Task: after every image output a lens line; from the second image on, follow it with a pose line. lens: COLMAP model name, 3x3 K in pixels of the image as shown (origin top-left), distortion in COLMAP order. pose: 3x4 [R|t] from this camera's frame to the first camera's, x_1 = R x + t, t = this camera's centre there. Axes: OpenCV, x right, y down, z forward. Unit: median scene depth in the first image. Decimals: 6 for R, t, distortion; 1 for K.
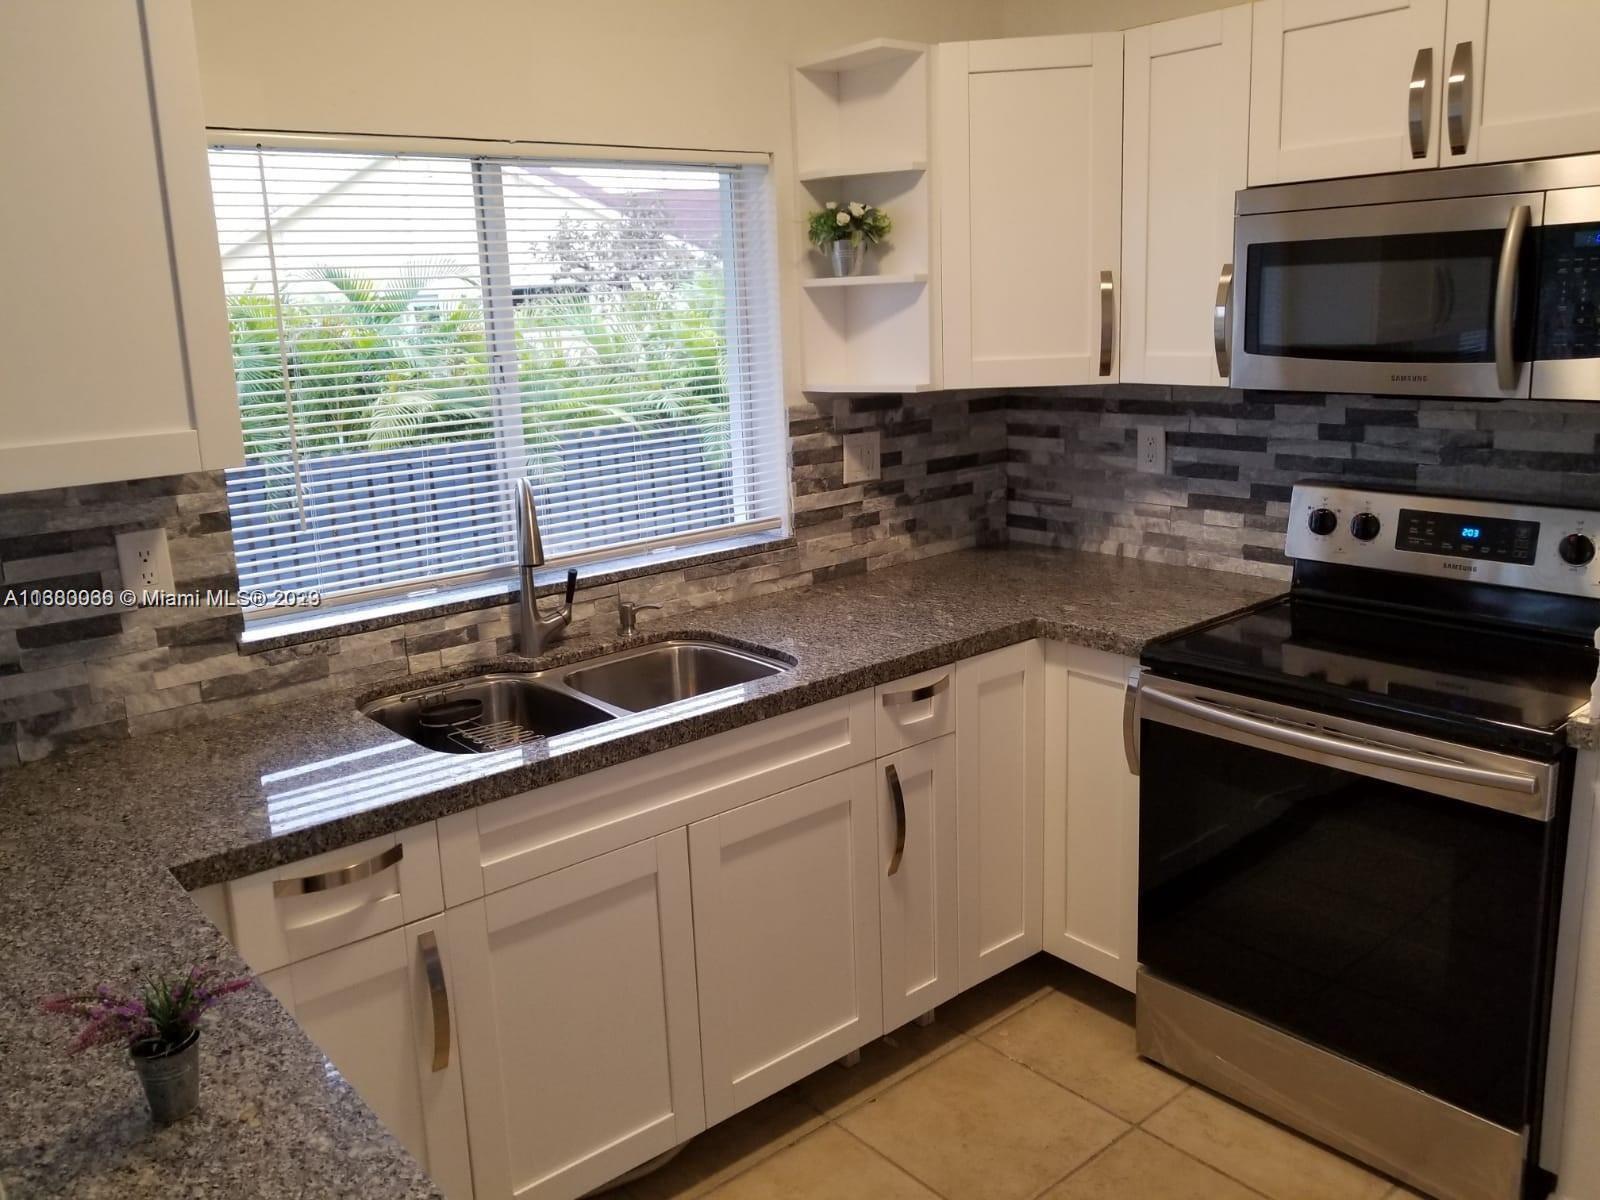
lens RADIAL K [[1290.7, 0, 793.9], [0, 1290.7, 595.1], [0, 0, 1]] dist [0.076817, -0.112056]
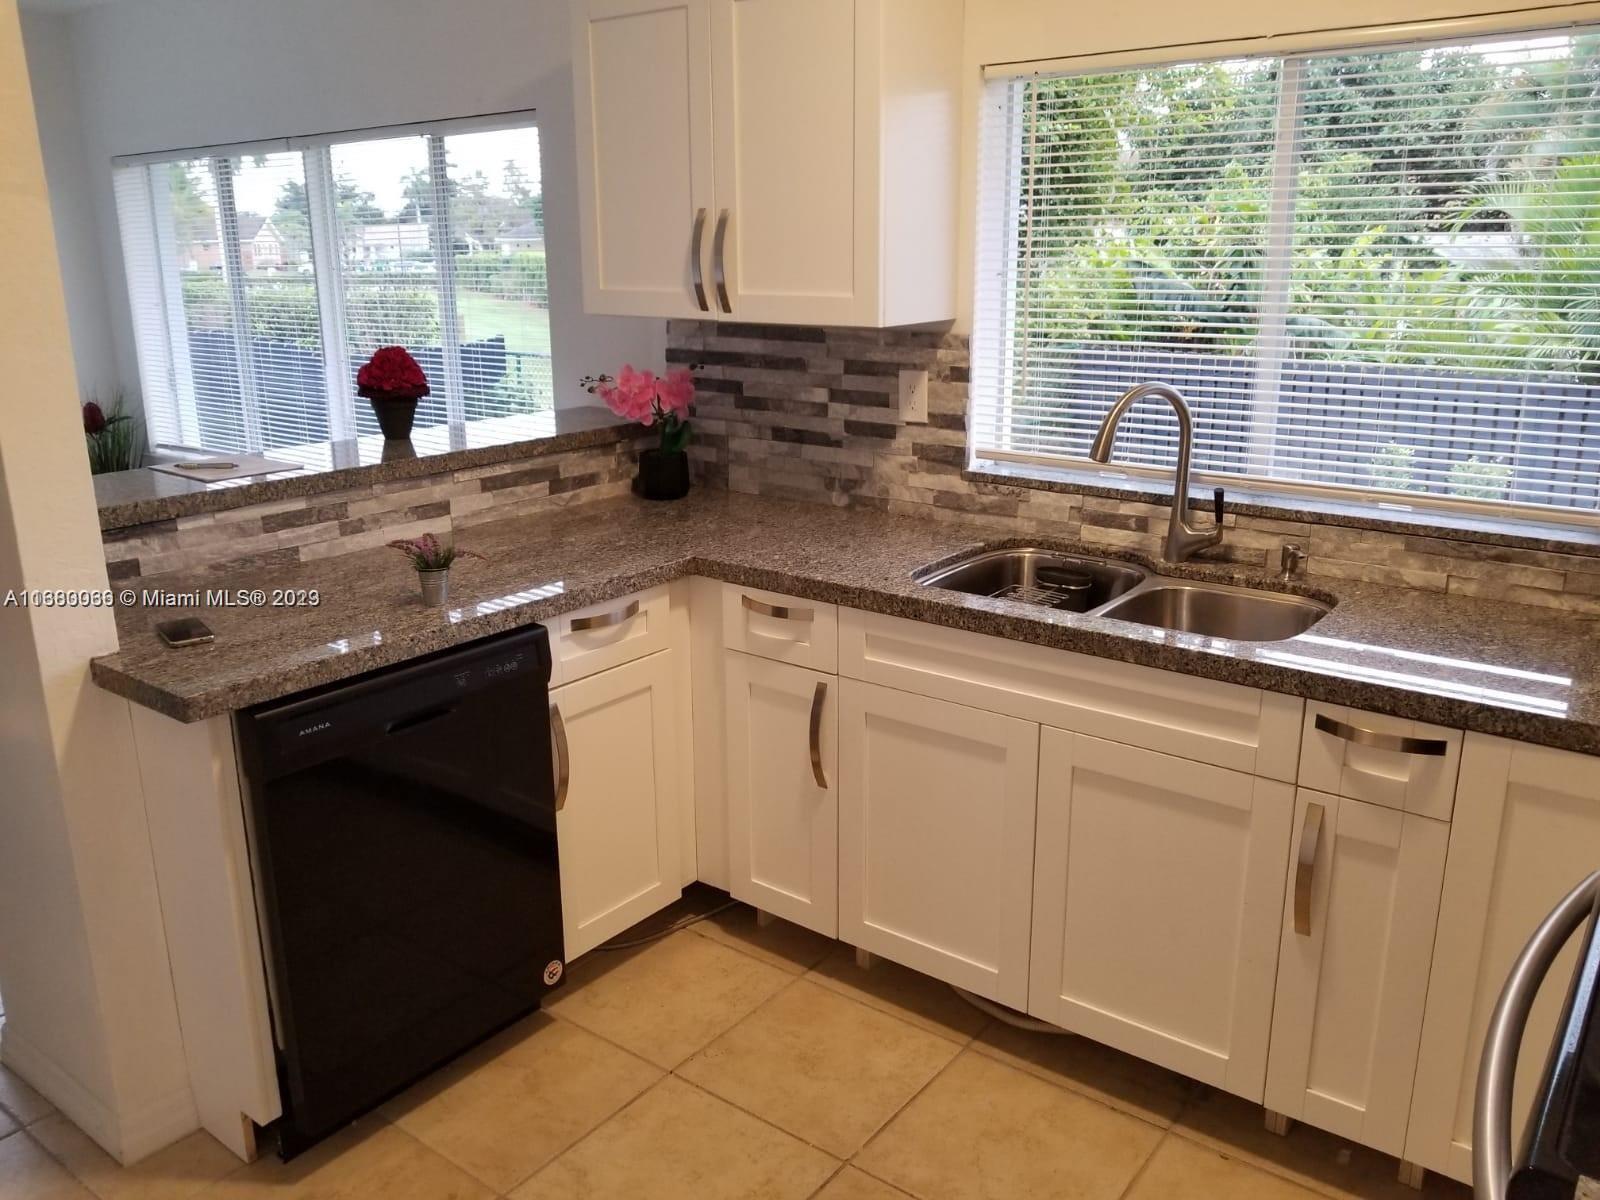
lens RADIAL K [[1290.7, 0, 796.9], [0, 1290.7, 599.2], [0, 0, 1]] dist [0.076817, -0.112056]
pose [[0.241035, 0.304984, -0.921350, 0.791438], [-0.230565, 0.940156, 0.250891, -0.132142], [0.942731, 0.151957, 0.296930, 0.484054]]
